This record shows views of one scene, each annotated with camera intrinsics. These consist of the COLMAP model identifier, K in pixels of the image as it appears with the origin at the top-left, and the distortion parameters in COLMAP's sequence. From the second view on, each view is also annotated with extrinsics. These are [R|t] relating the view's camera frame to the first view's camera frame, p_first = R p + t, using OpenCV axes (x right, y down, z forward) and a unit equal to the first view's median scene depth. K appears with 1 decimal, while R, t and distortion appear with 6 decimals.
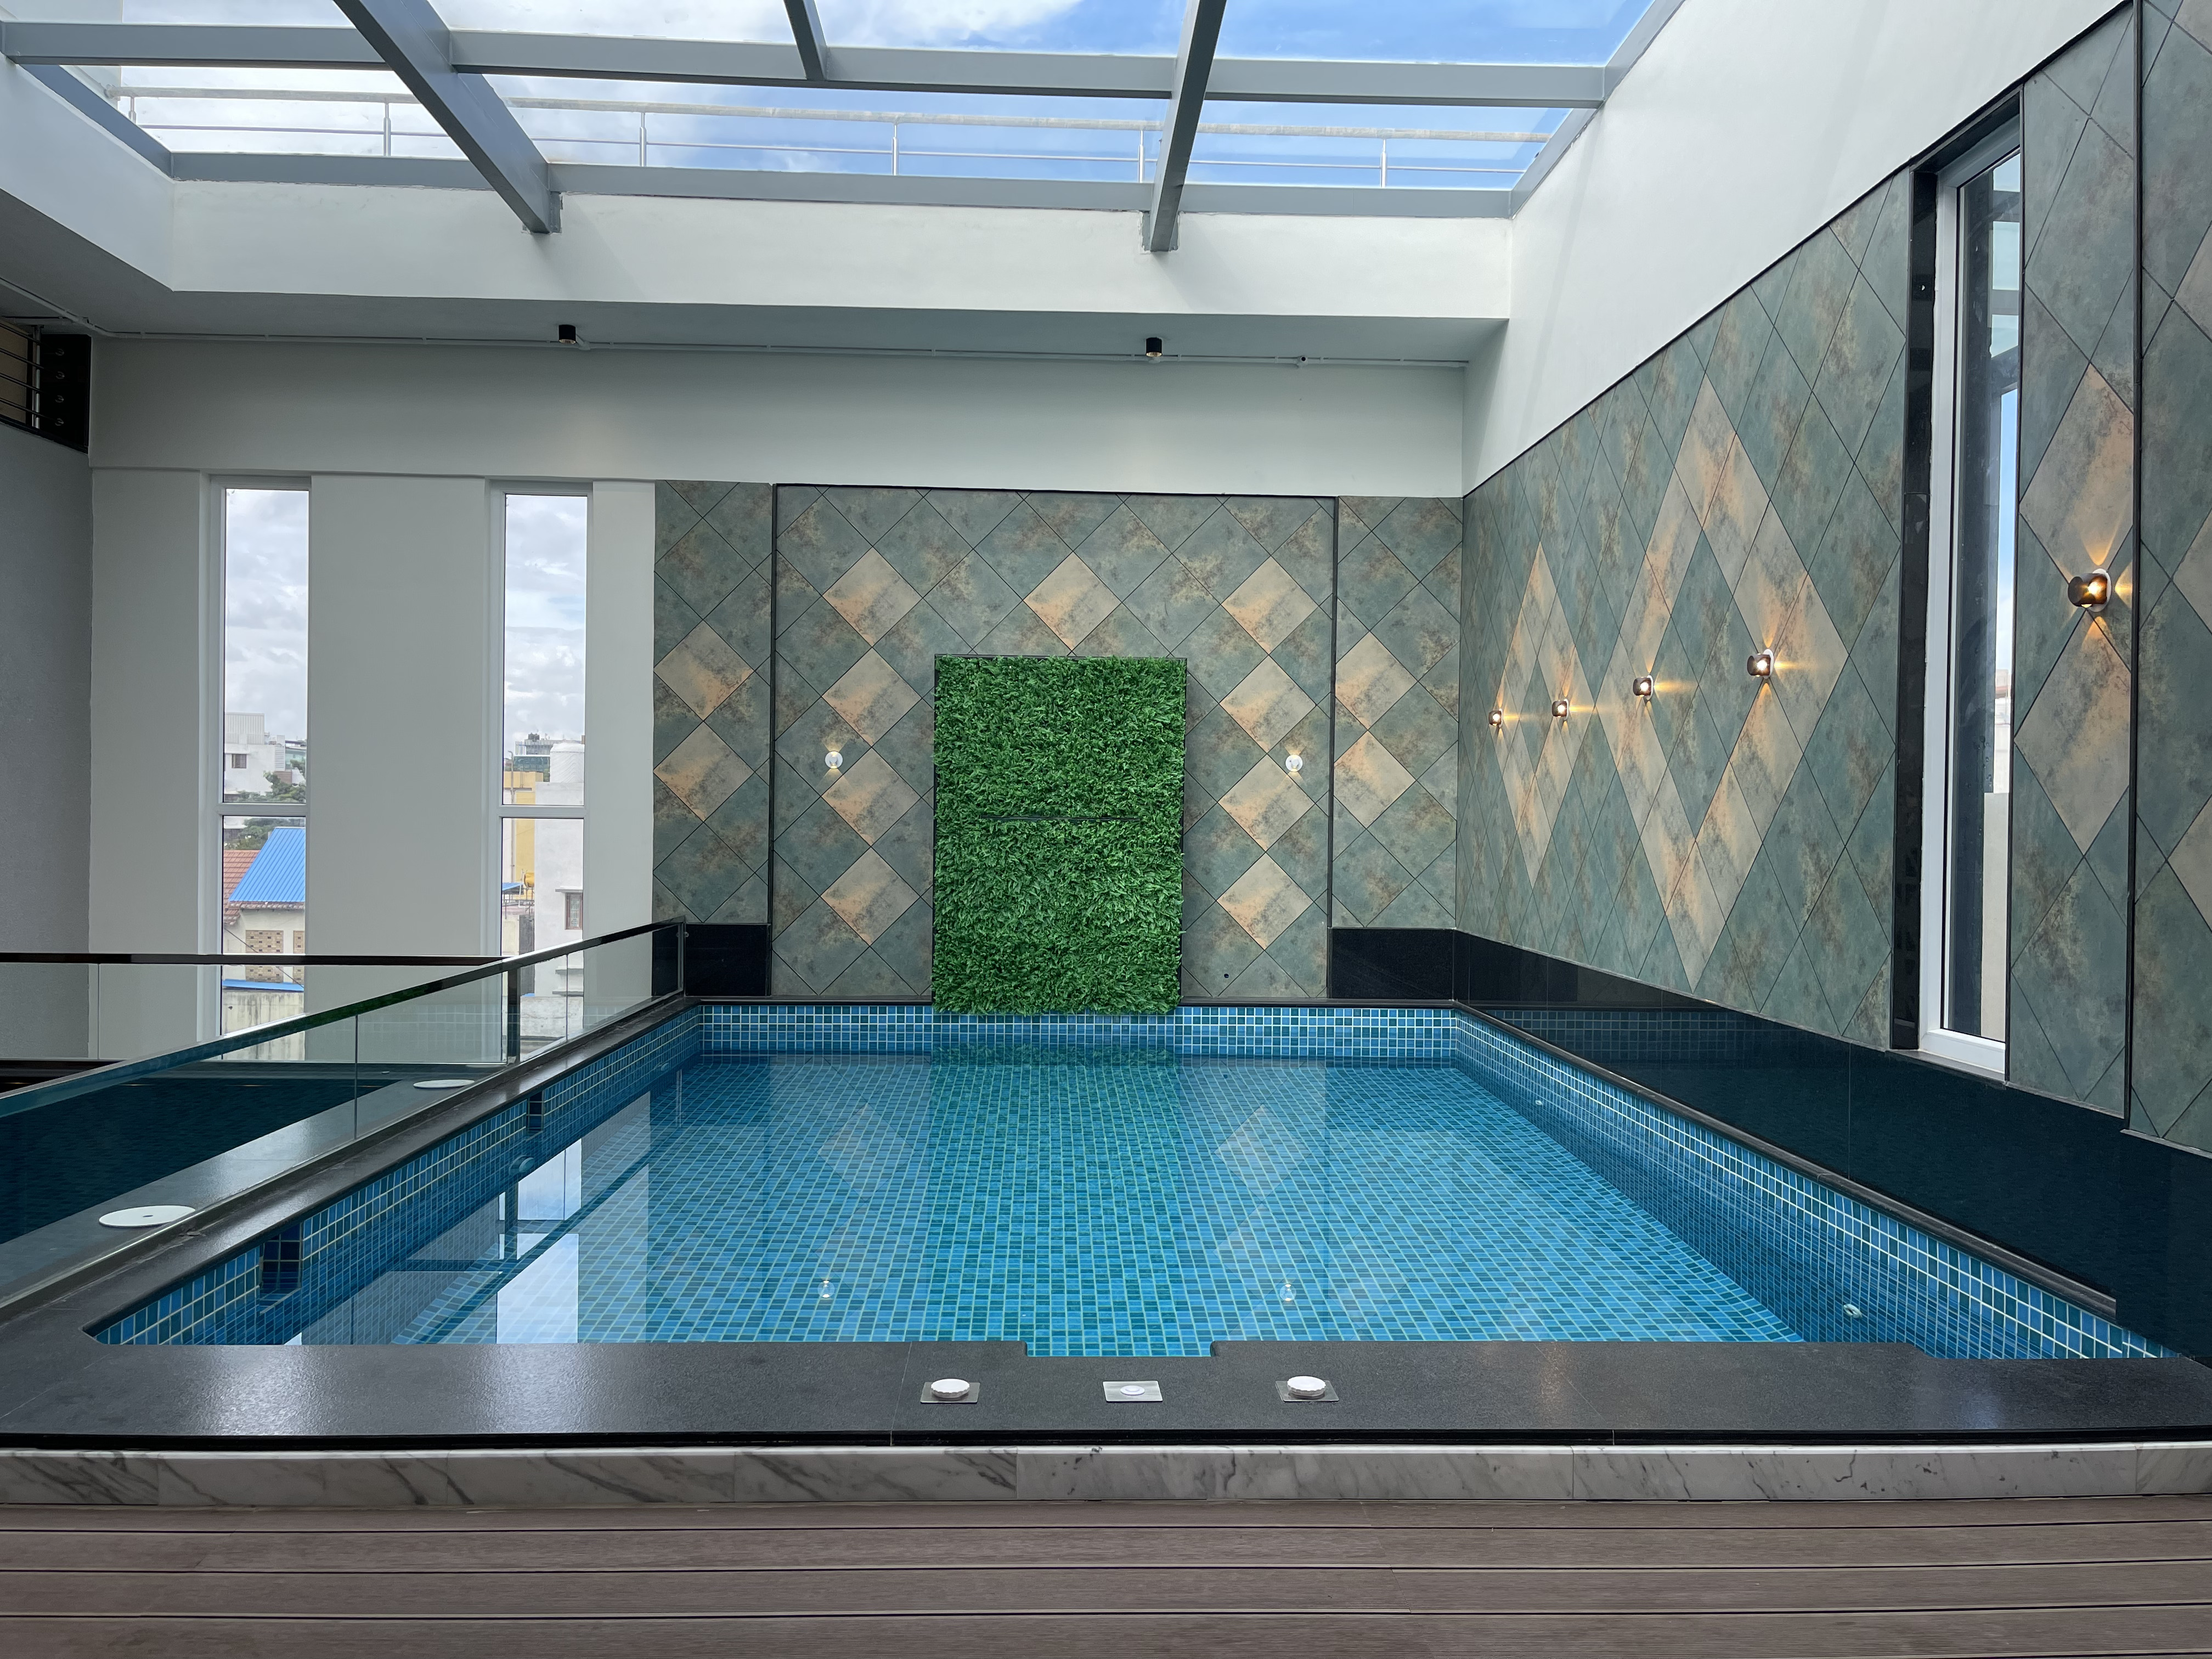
lens RADIAL K [[1673.0, 0, 1115.1], [0, 1673.0, 839.0], [0, 0, 1]] dist [0.061926, -0.035613]
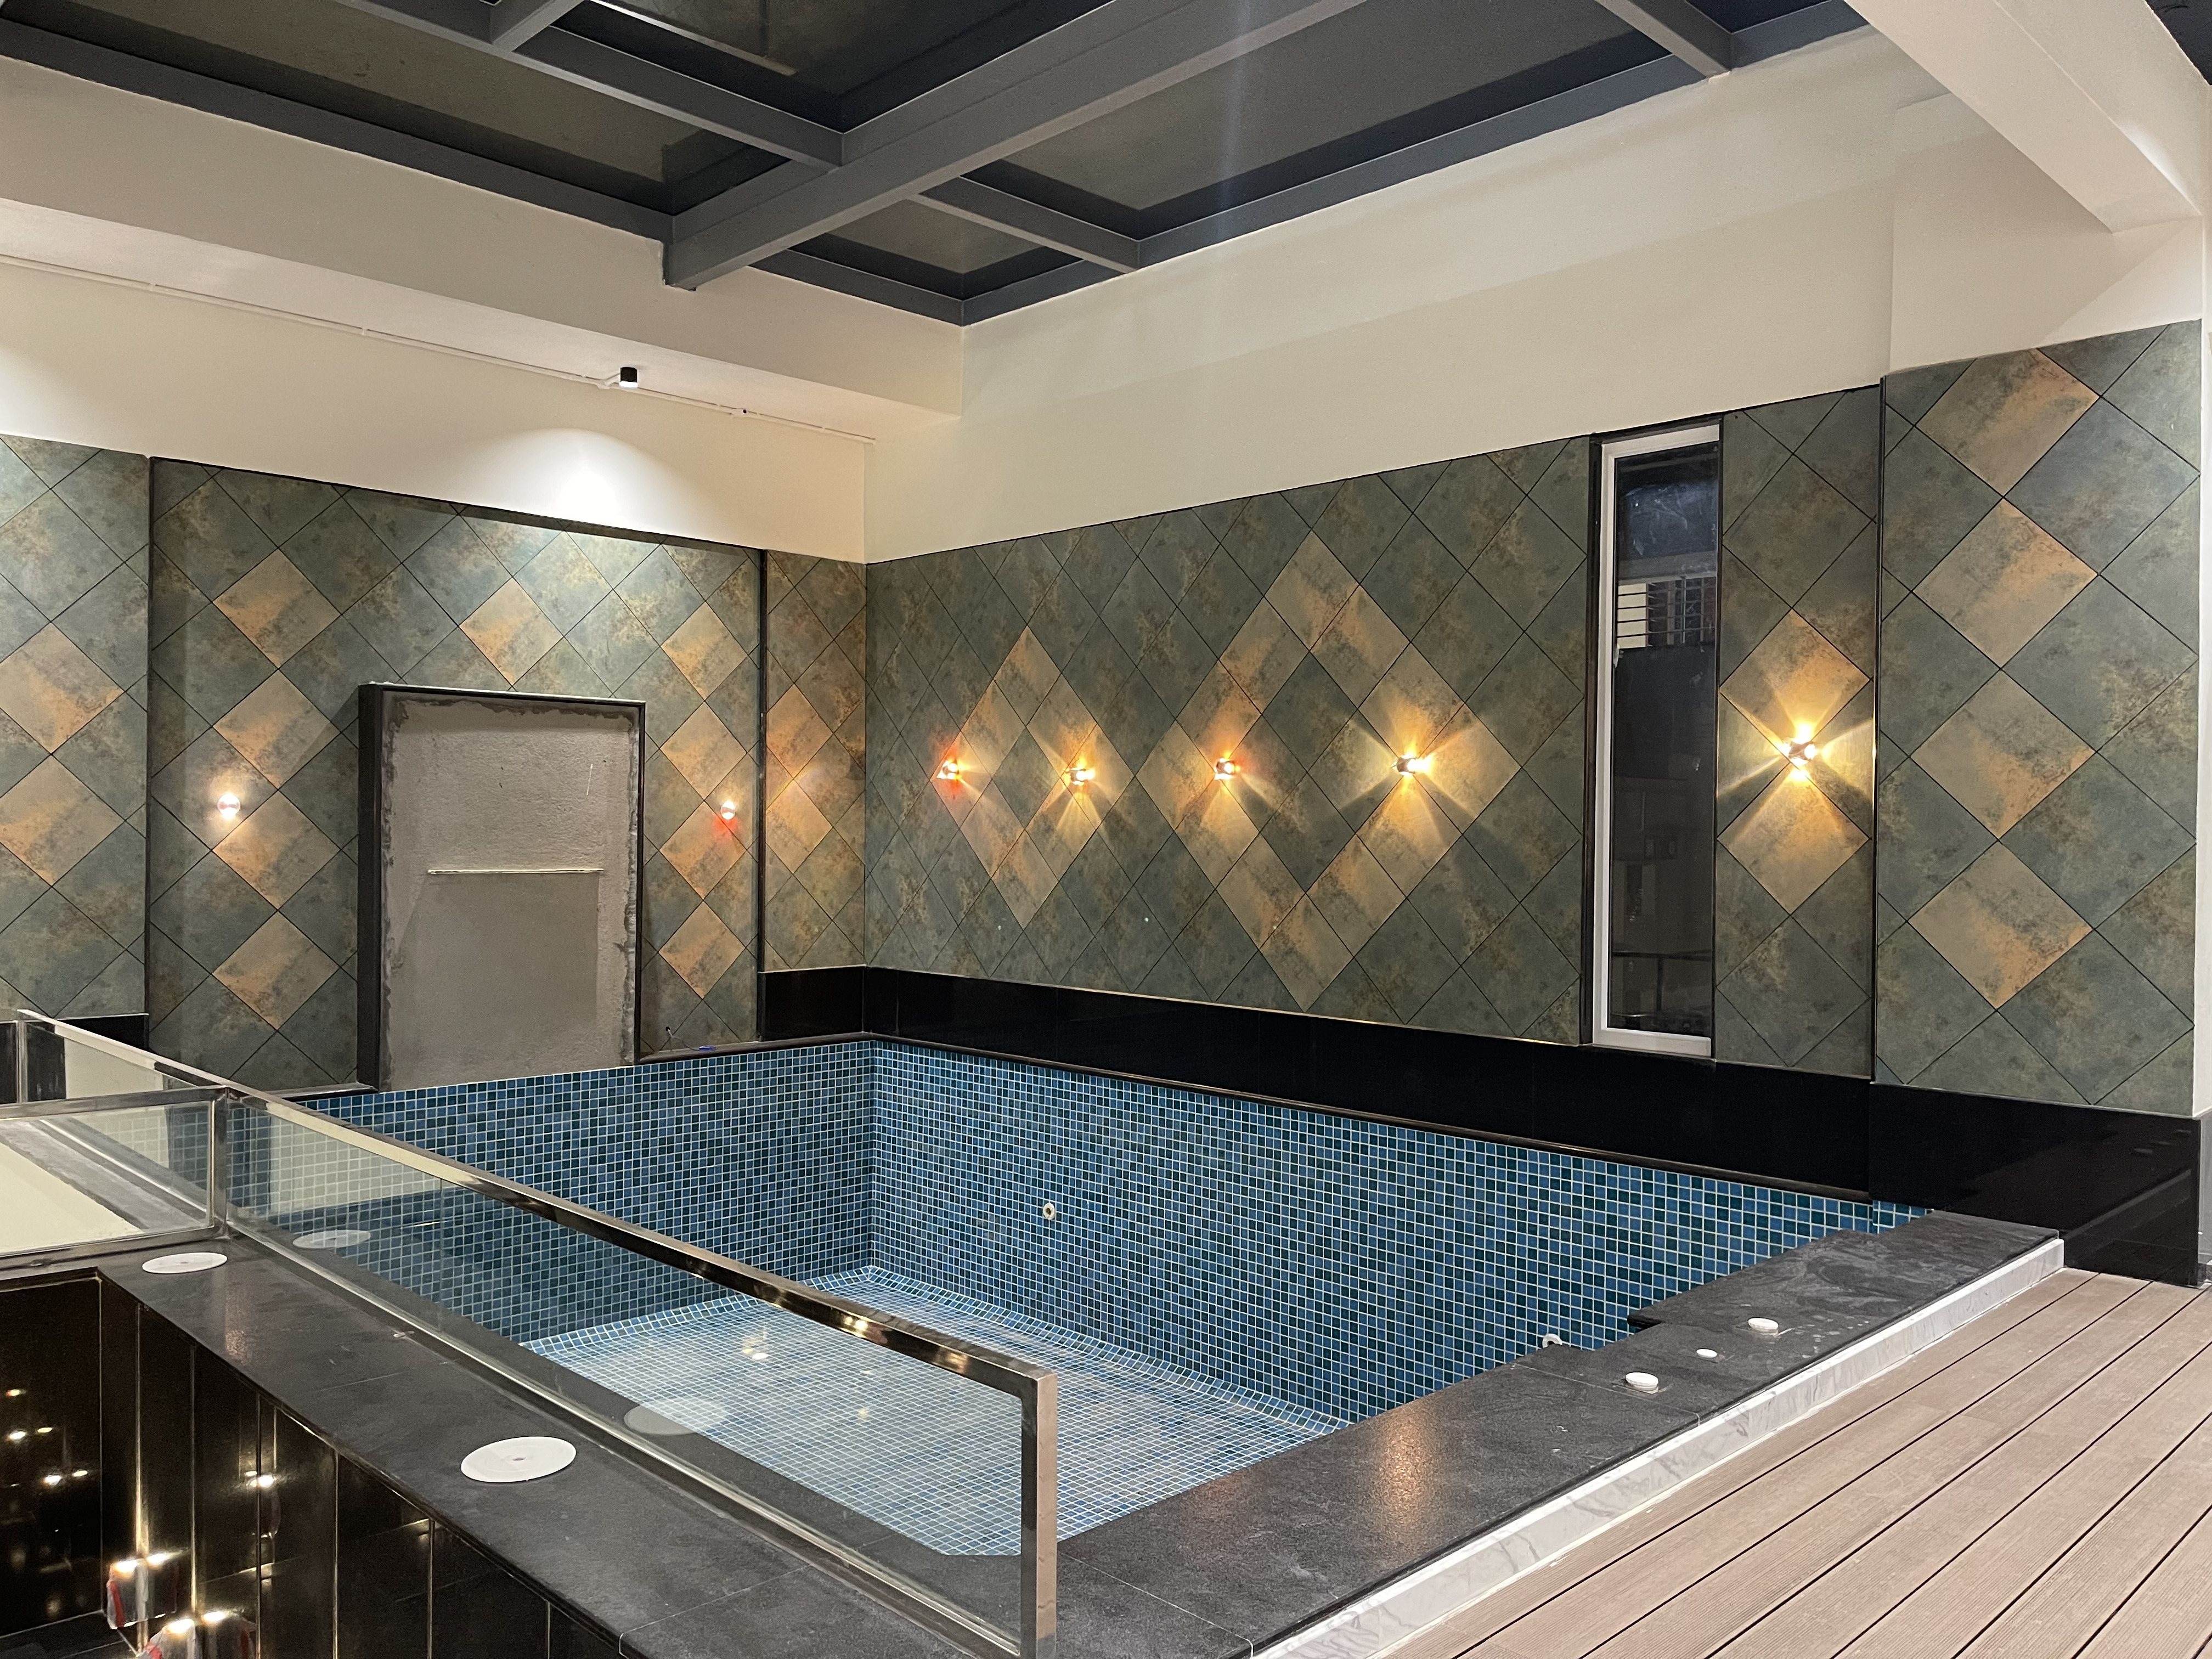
lens RADIAL K [[1673.0, 0, 1114.7], [0, 1673.0, 829.1], [0, 0, 1]] dist [0.061926, -0.035613]
pose [[0.736404, -0.004222, 0.676529, -0.407042], [0.007996, 0.999965, -0.002464, -0.030000], [-0.676495, 0.007224, 0.736411, 0.104662]]
